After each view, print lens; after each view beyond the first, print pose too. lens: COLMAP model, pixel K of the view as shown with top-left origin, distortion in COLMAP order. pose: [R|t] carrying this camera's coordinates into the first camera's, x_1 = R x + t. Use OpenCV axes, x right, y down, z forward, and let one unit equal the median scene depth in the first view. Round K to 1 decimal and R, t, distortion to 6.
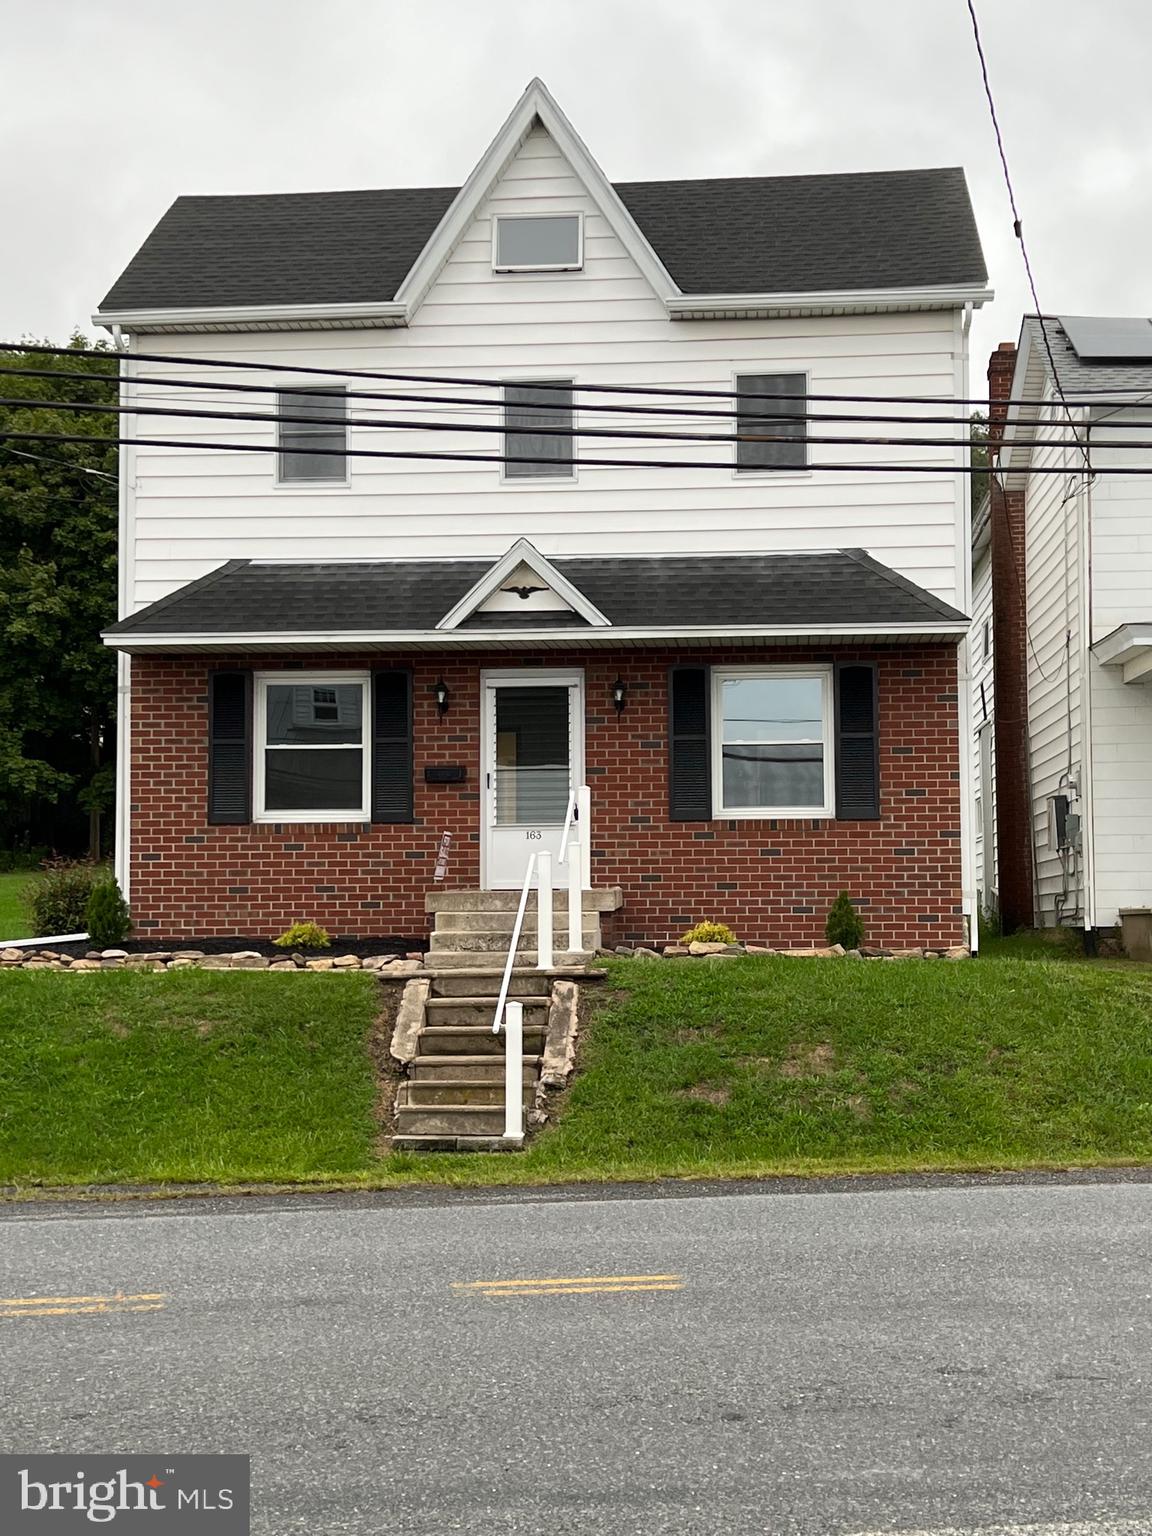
lens RADIAL K [[2088.7, 0, 576.0], [0, 2088.7, 768.0], [0, 0, 1]] dist [0.000329, -0.000634]
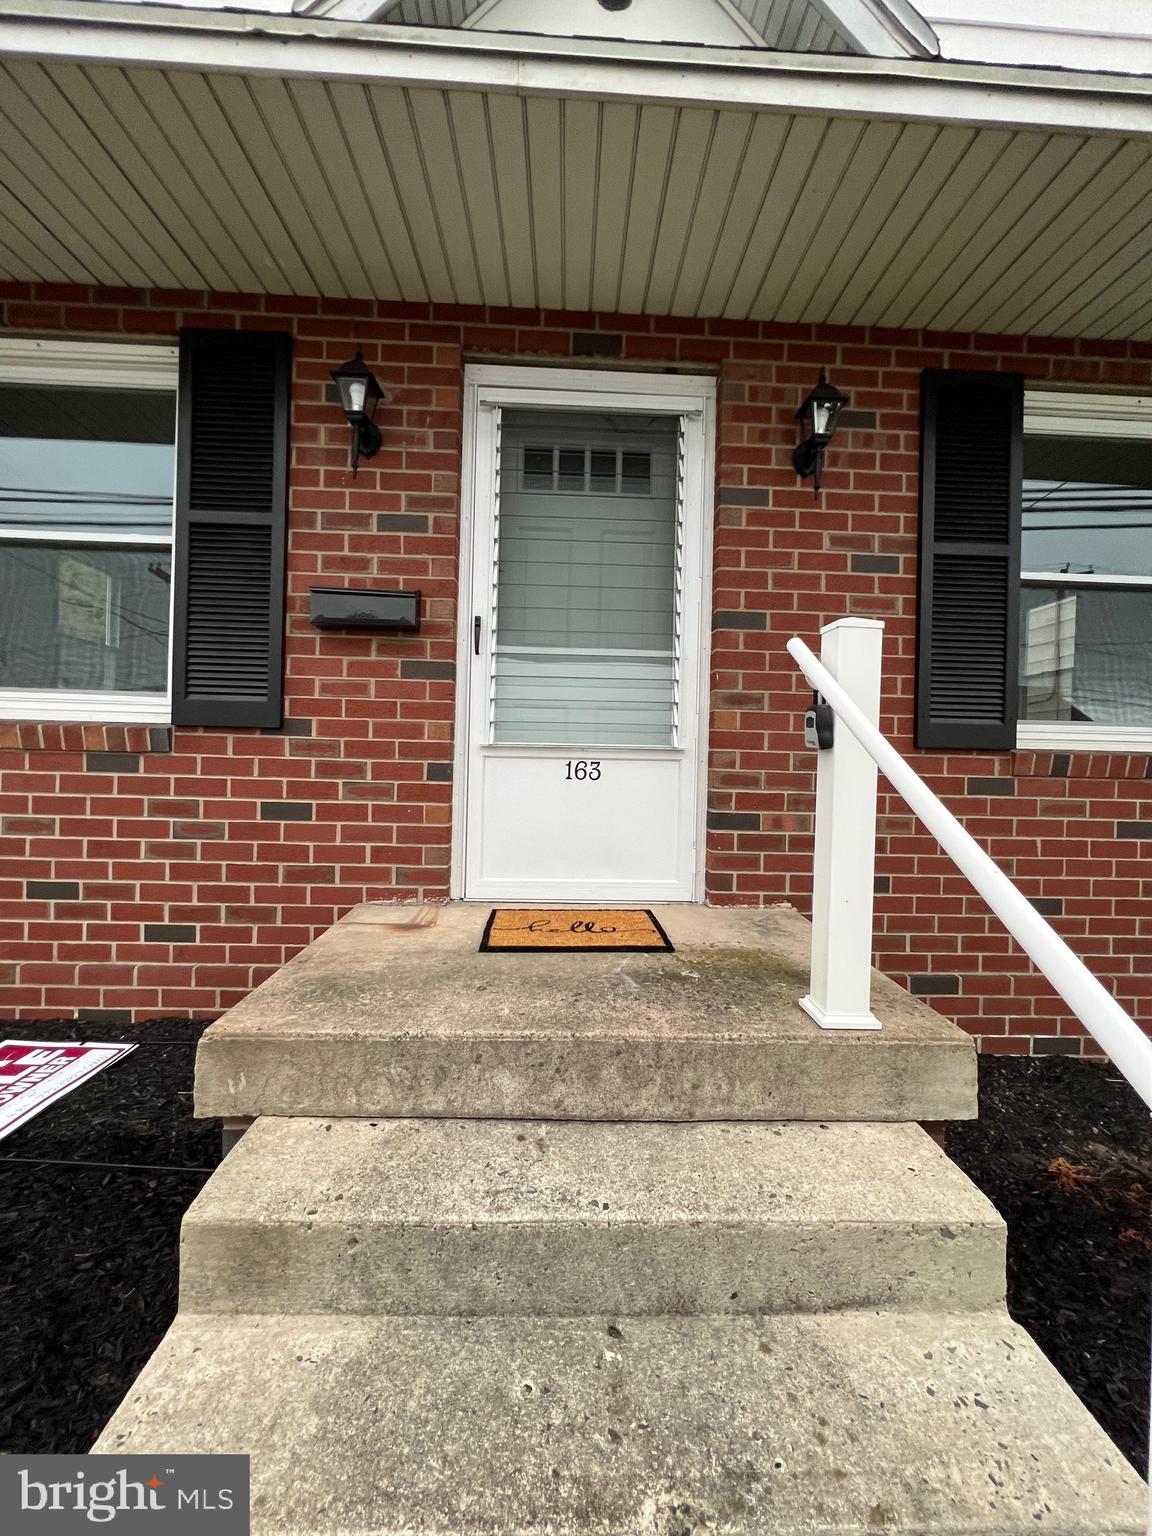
lens RADIAL K [[612.7, 0, 577.4], [0, 612.7, 764.0], [0, 0, 1]] dist [0.001210, 0.000111]
pose [[0.991797, 0.029369, 0.124401, -0.036734], [-0.039523, 0.996014, 0.079960, 0.021047], [-0.121557, -0.084221, 0.989005, 0.876559]]
